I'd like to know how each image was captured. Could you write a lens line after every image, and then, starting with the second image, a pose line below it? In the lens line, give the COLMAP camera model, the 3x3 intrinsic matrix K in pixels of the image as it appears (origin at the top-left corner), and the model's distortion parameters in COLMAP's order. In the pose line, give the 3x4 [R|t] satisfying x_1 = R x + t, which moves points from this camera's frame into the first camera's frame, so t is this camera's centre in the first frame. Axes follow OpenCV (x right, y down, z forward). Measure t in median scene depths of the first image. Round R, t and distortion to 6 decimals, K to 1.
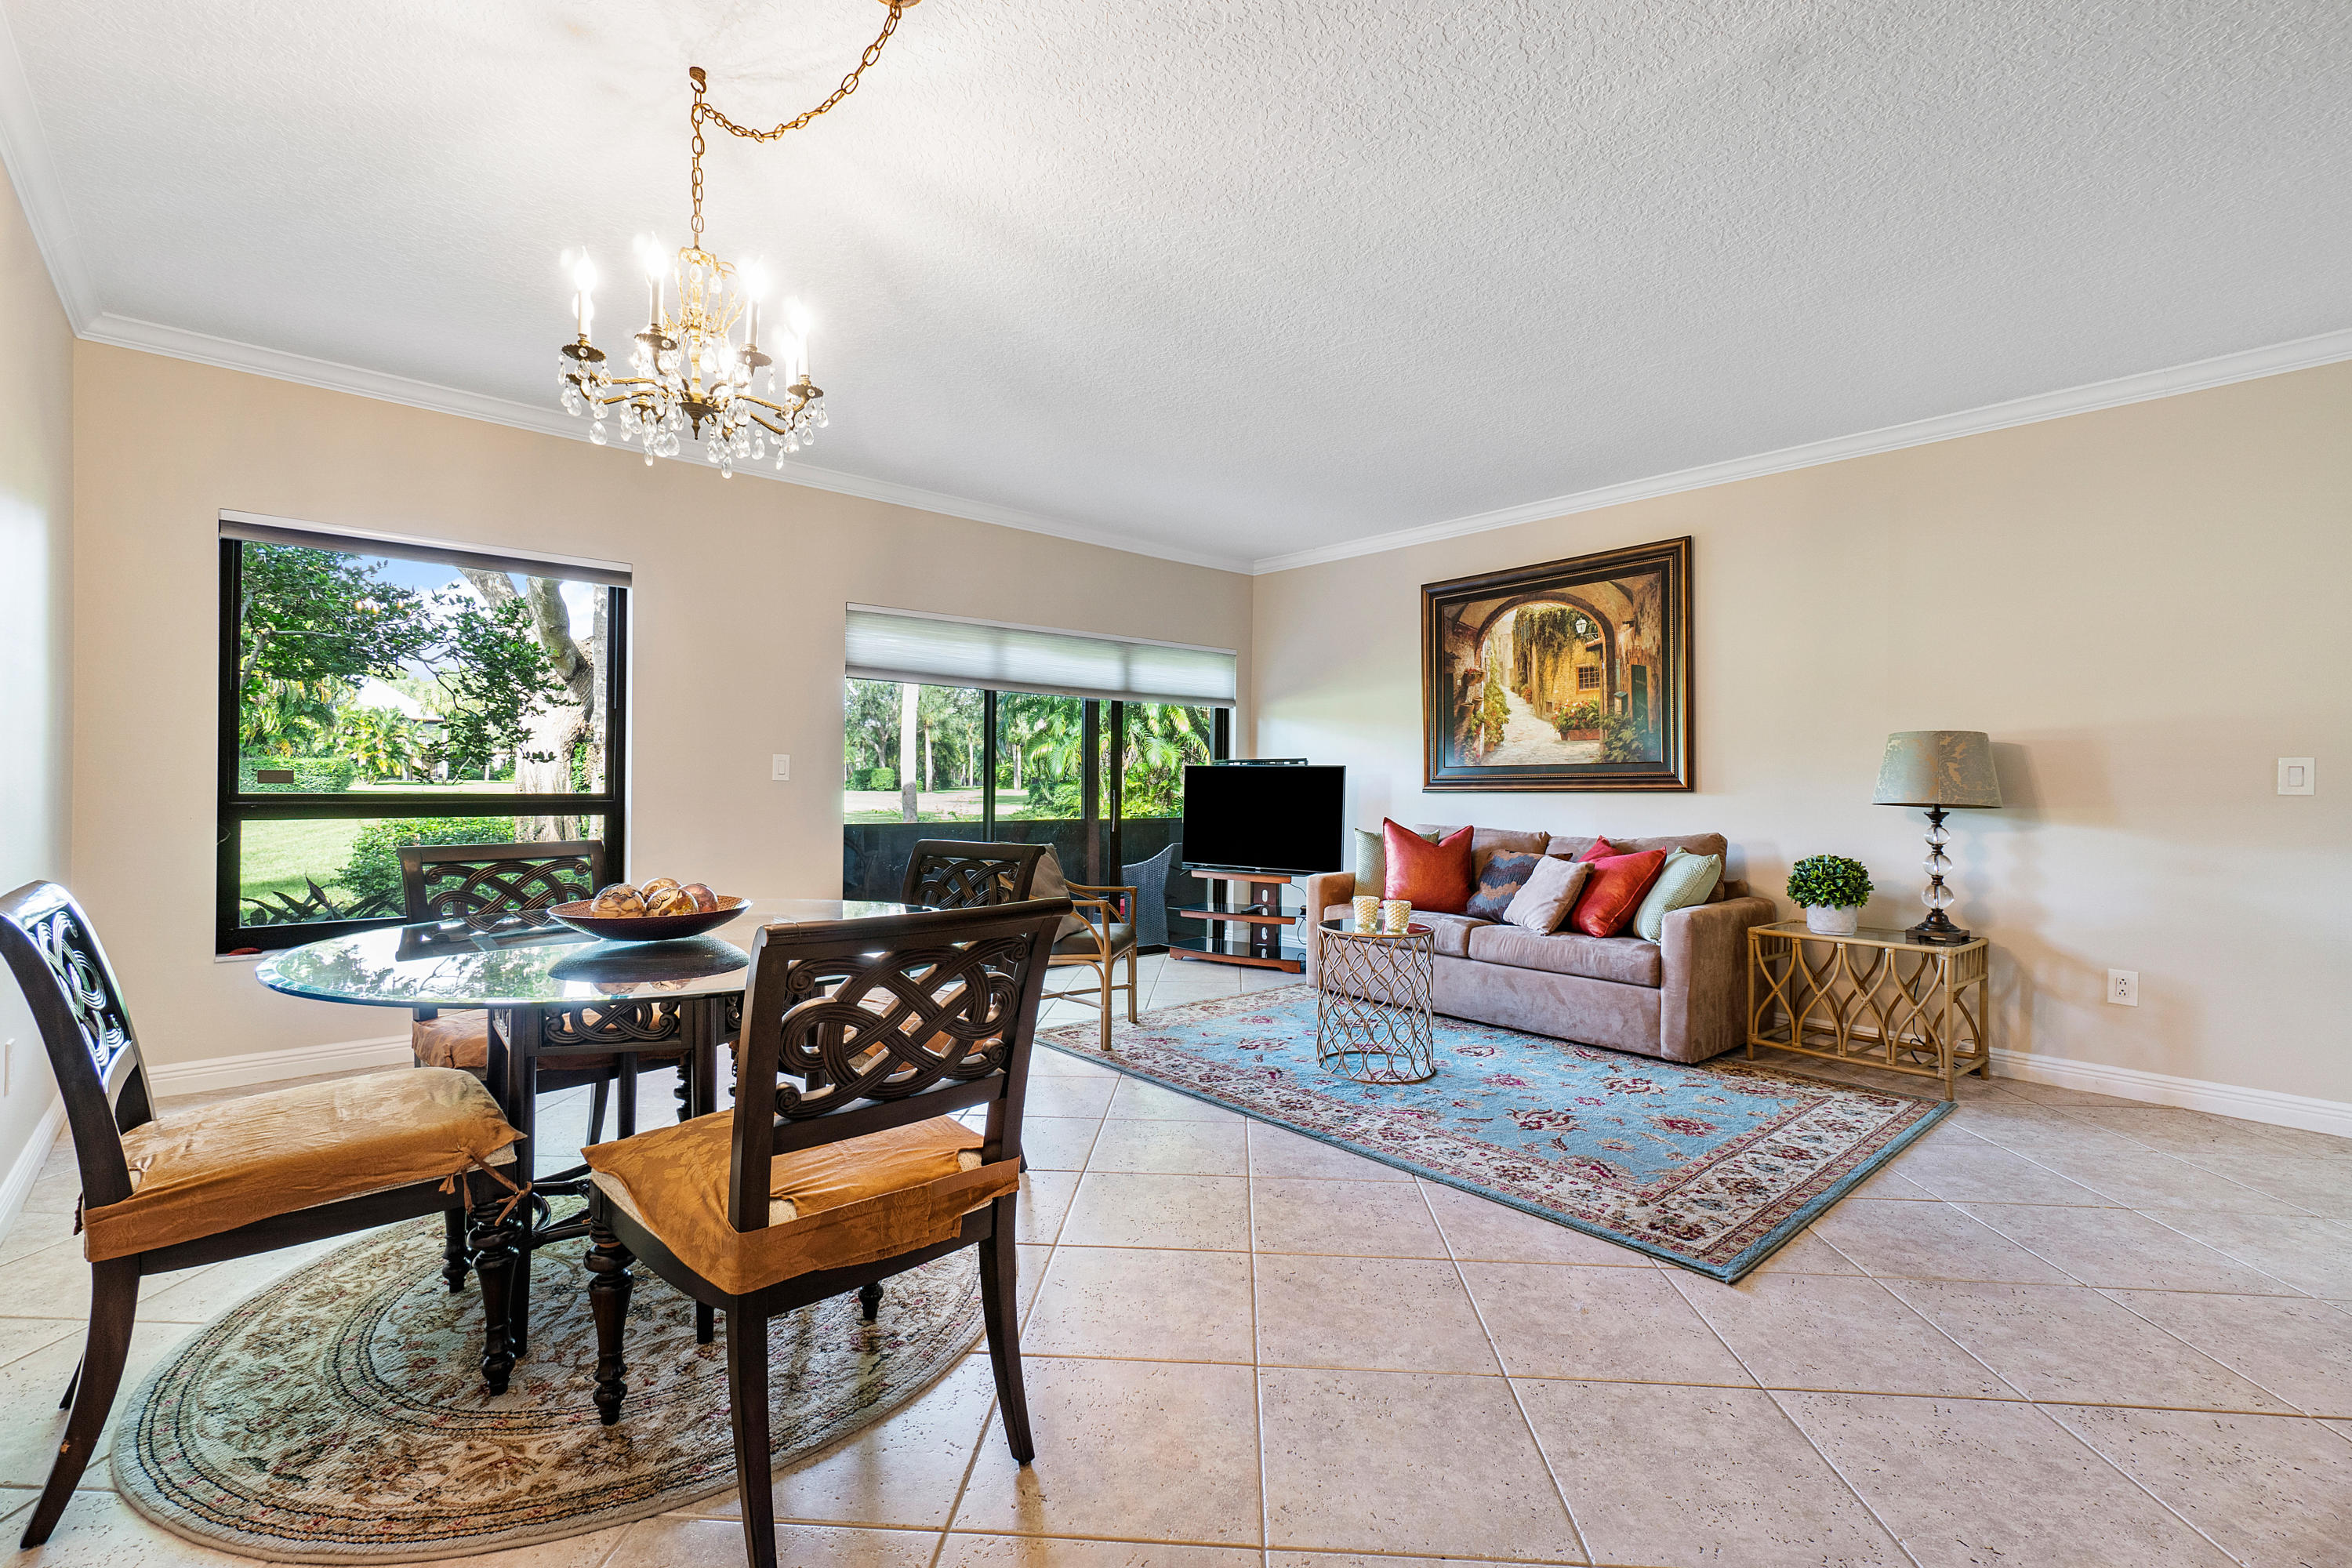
lens RADIAL K [[1037.3, 0, 1173.7], [0, 1037.3, 789.5], [0, 0, 1]] dist [-0.002385, -0.000695]
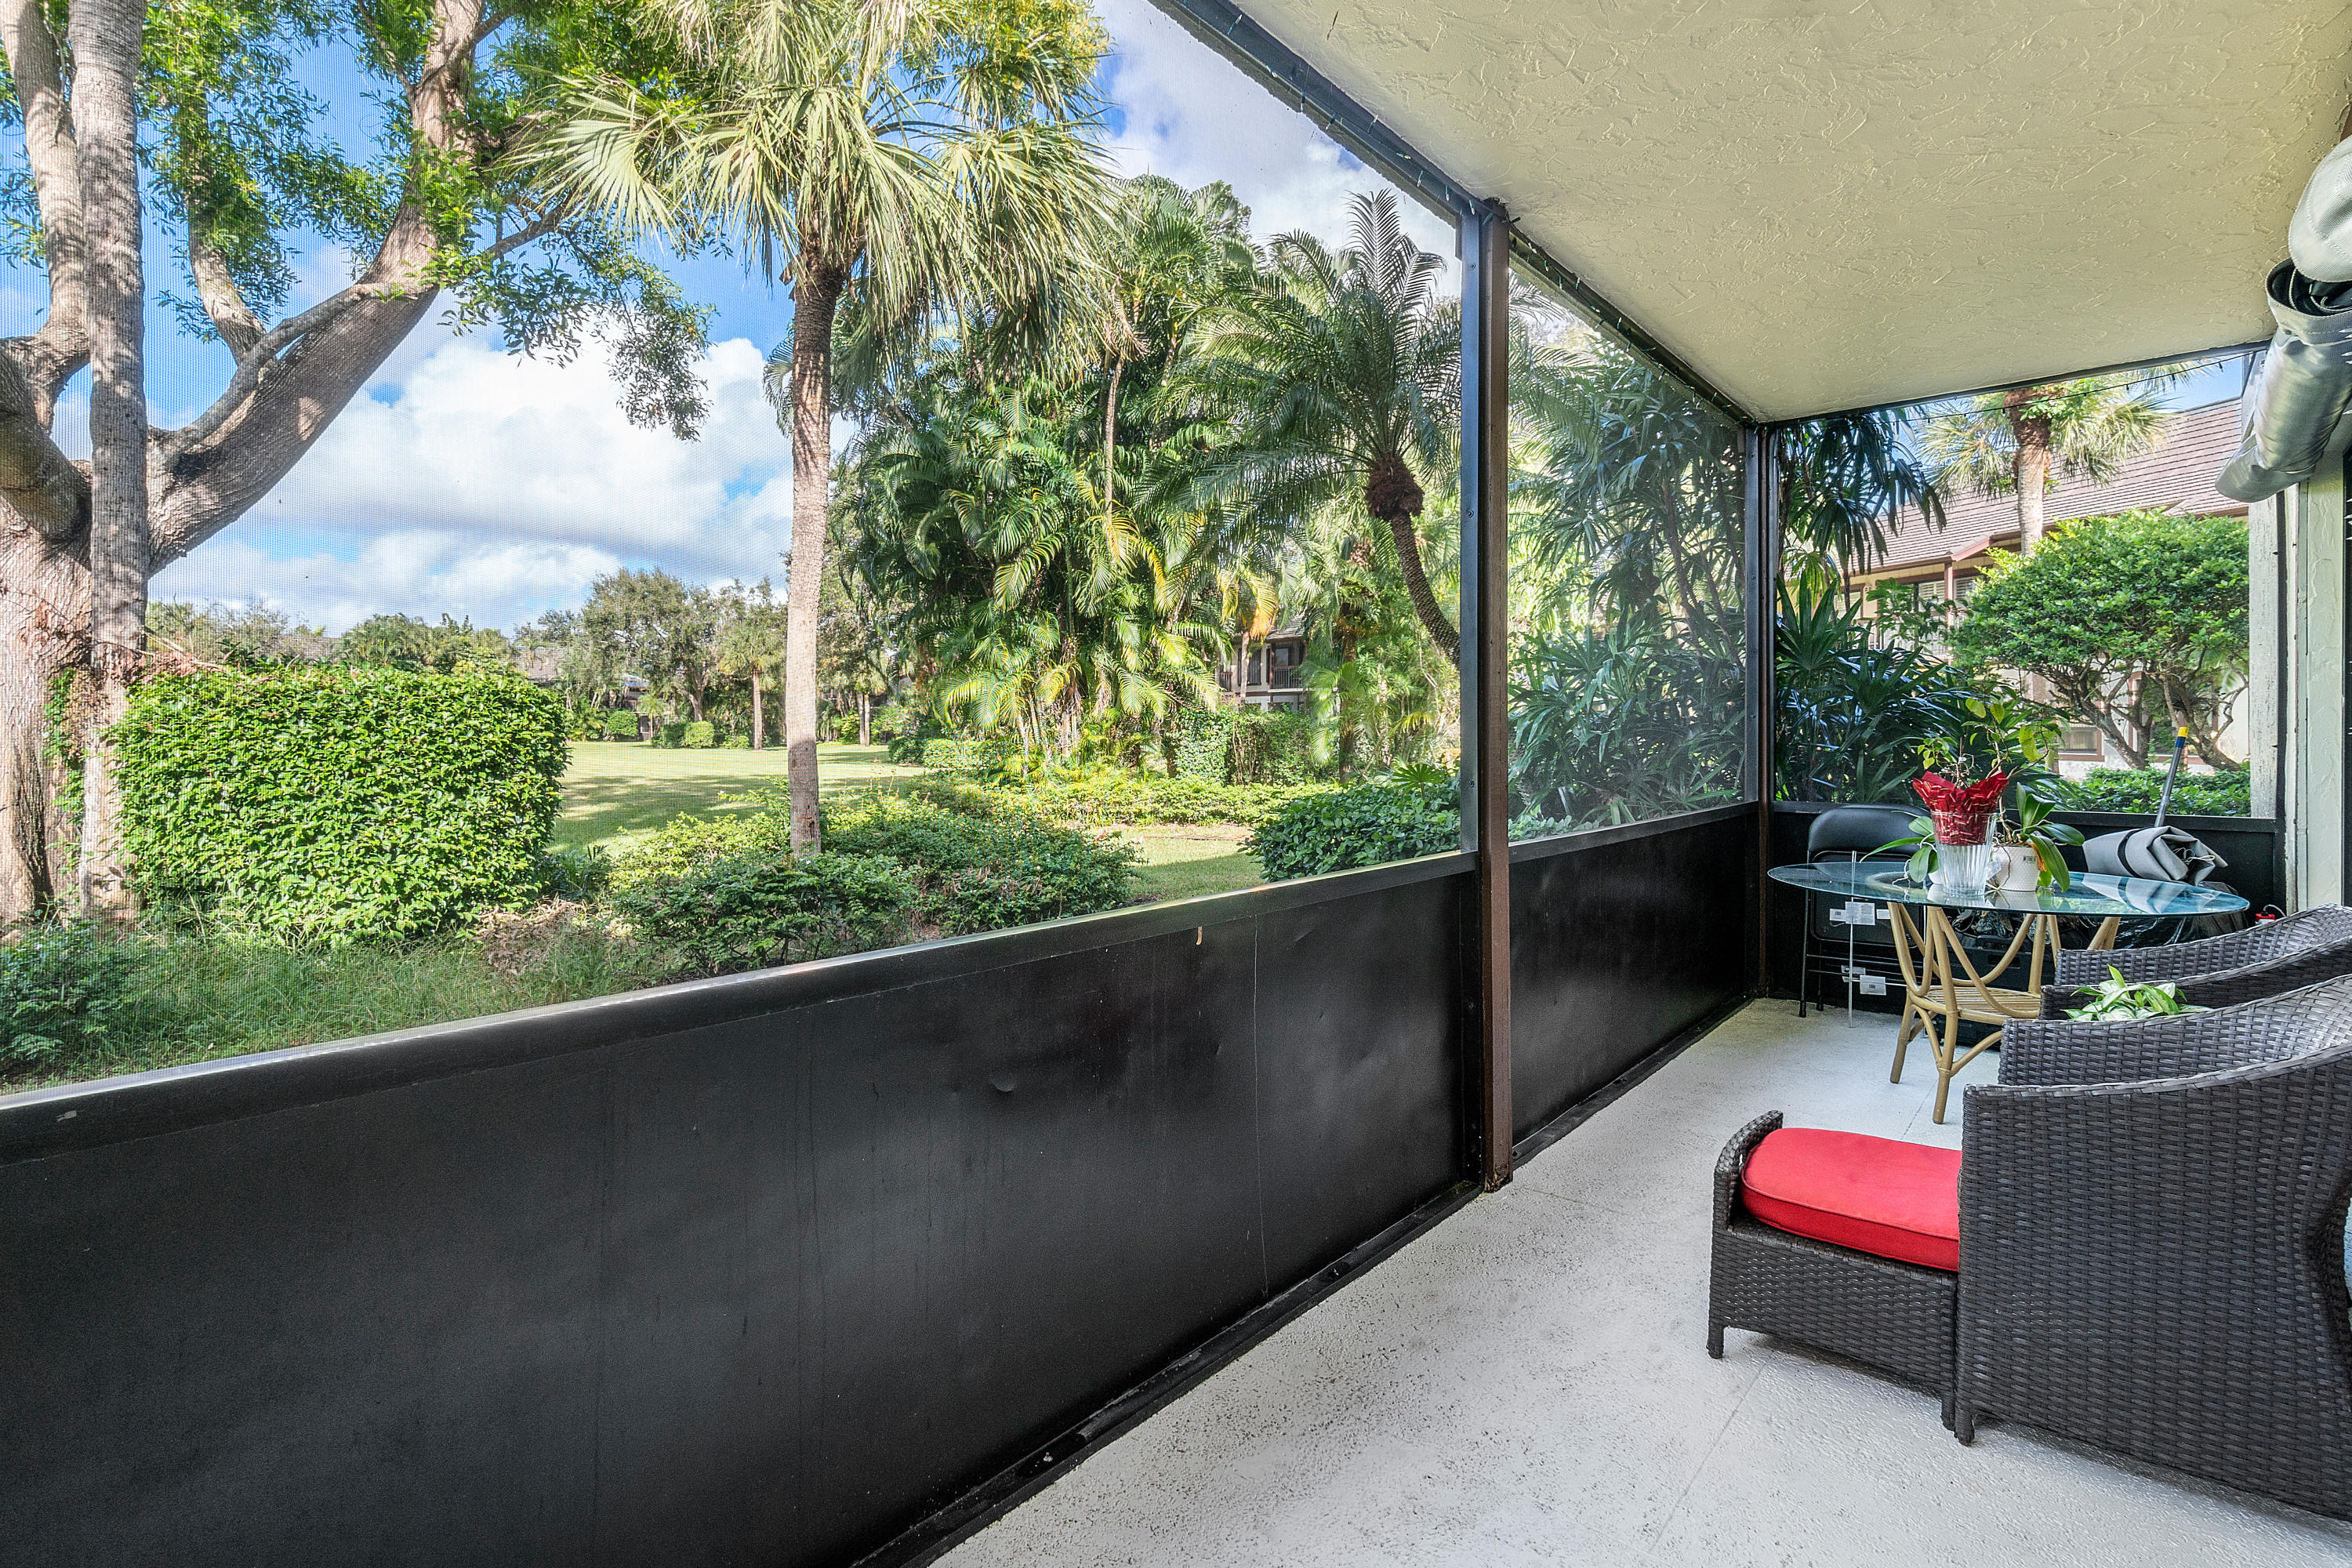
lens RADIAL K [[1037.3, 0, 1187.7], [0, 1037.3, 734.2], [0, 0, 1]] dist [-0.002385, -0.000695]
pose [[0.985275, -0.009534, 0.170713, -0.402506], [0.010684, 0.999926, -0.005821, -0.013614], [-0.170645, 0.007559, 0.985304, 1.164778]]
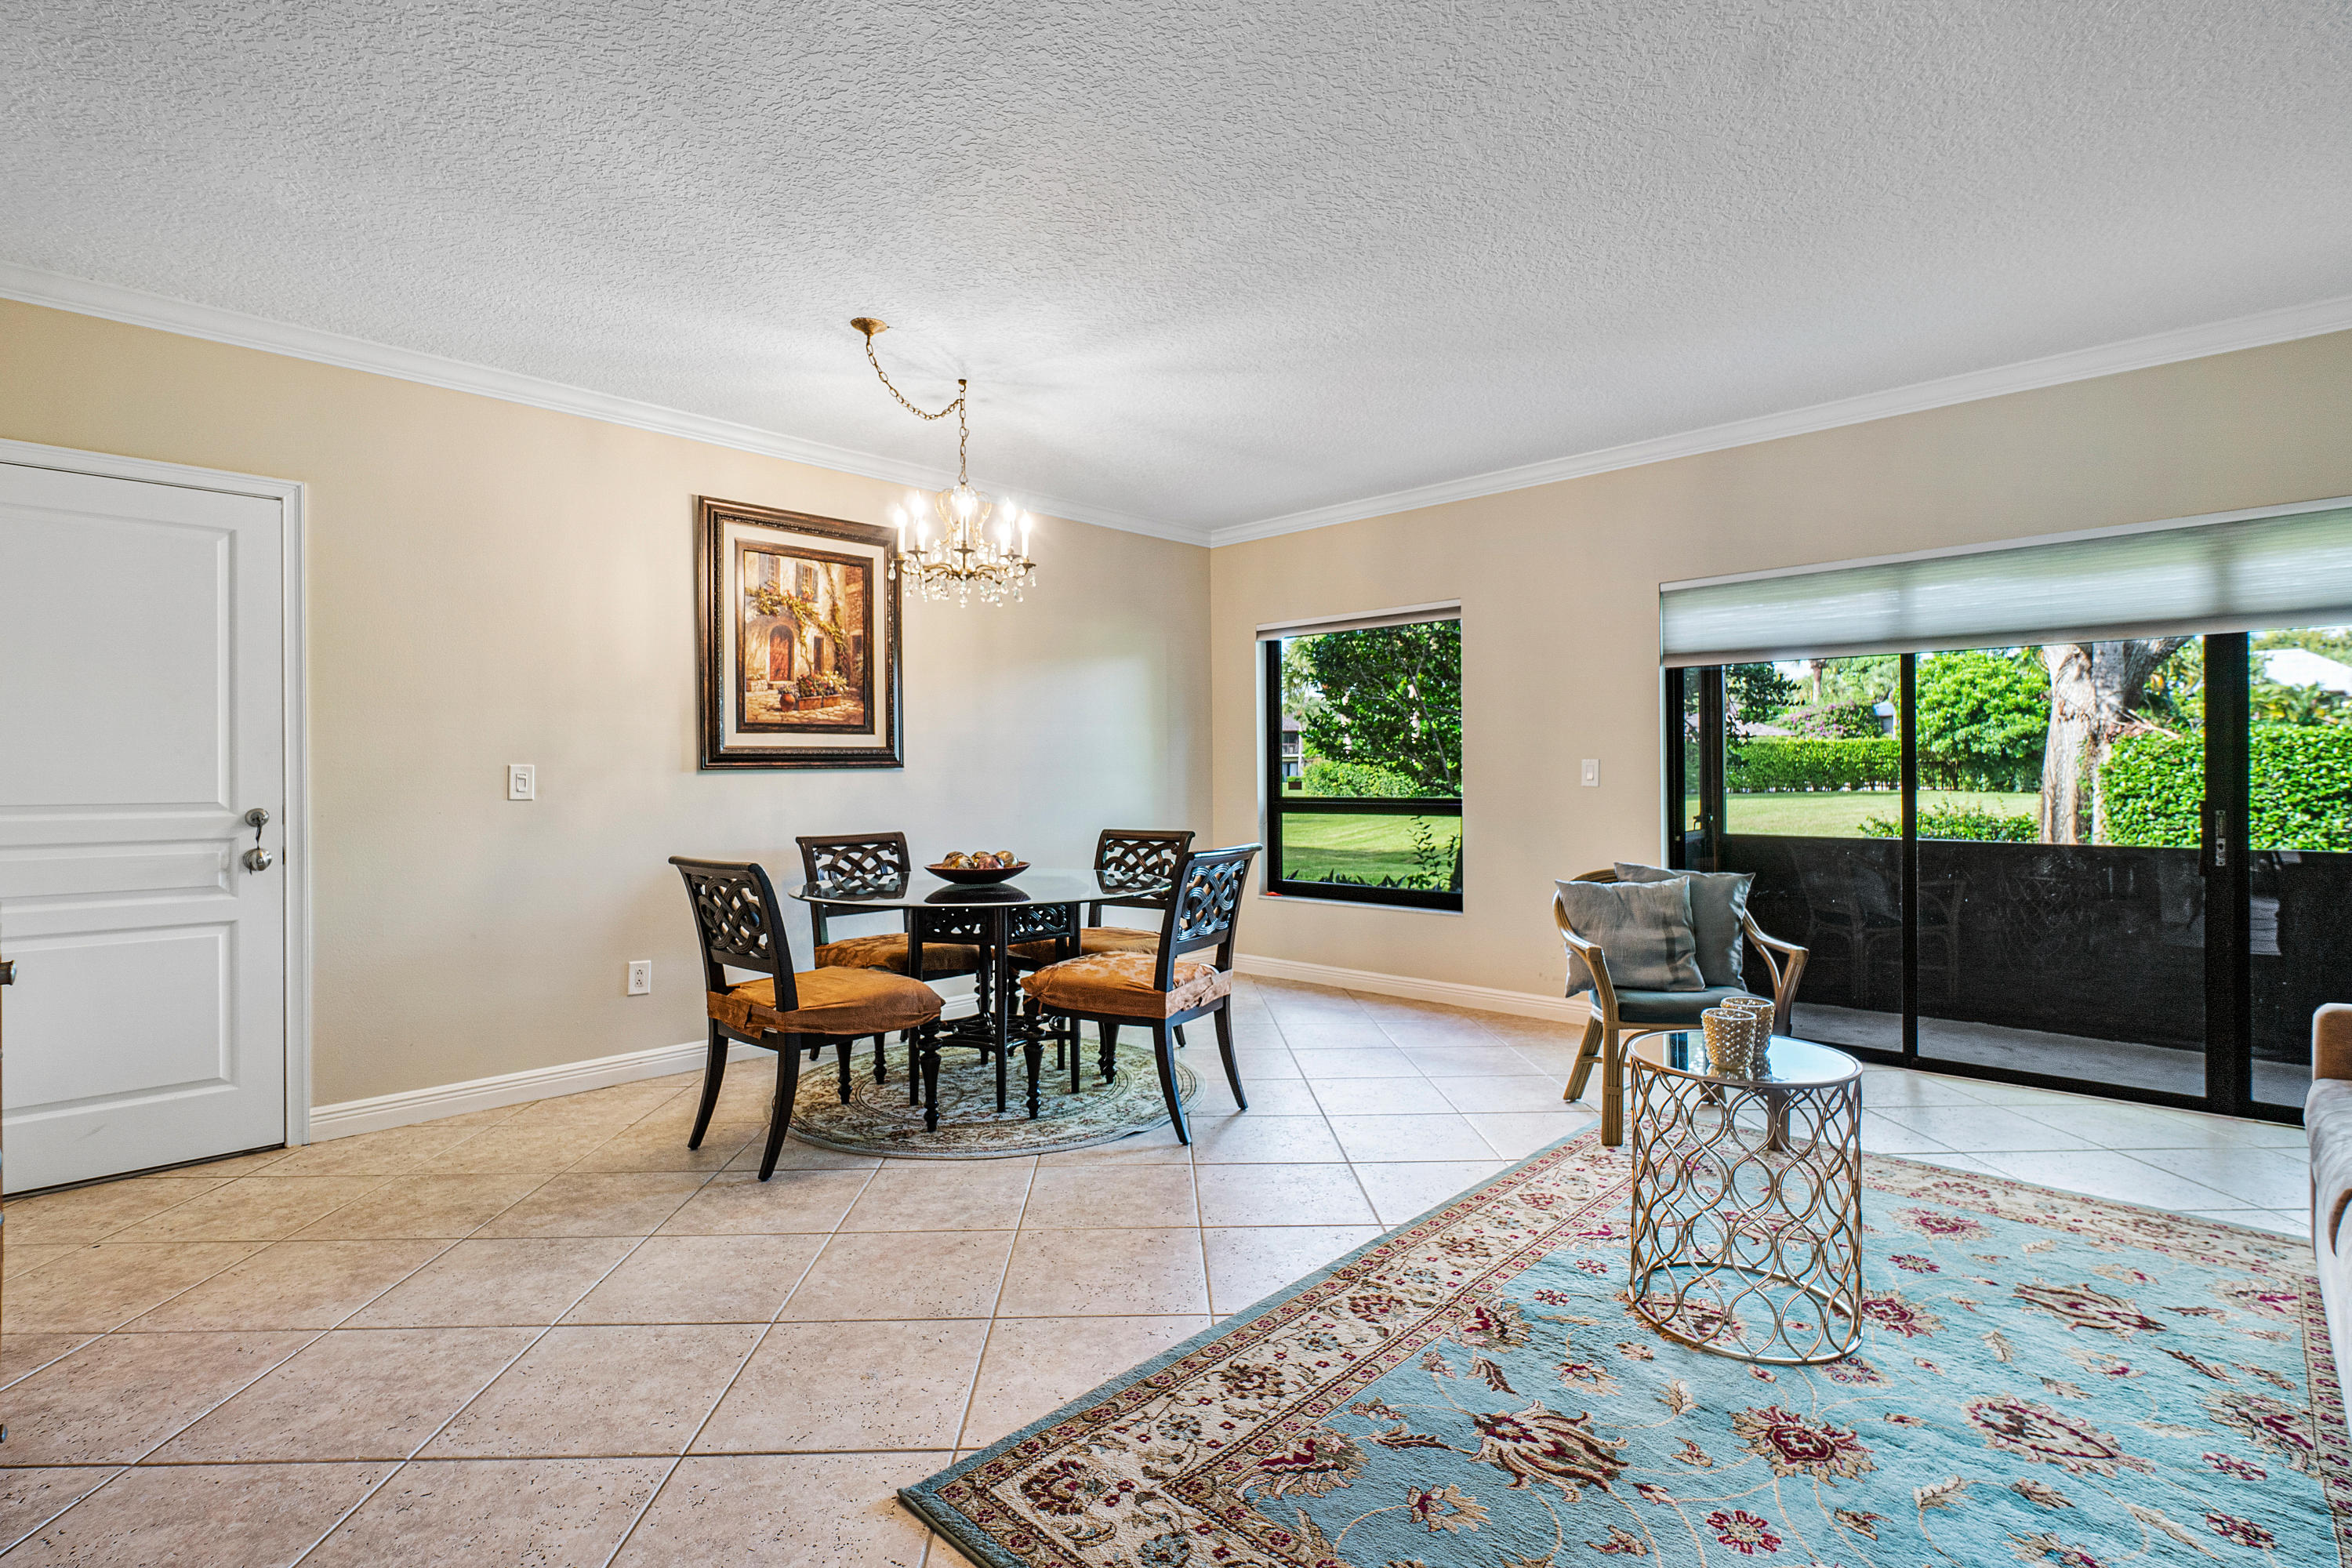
lens RADIAL K [[1123.9, 0, 1154.7], [0, 1123.9, 779.7], [0, 0, 1]] dist [-0.013470, 0.004221]
pose [[0.069734, -0.005715, -0.997549, 0.628940], [0.001569, 0.999983, -0.005619, -0.009717], [0.997564, -0.001174, 0.069742, 0.529994]]
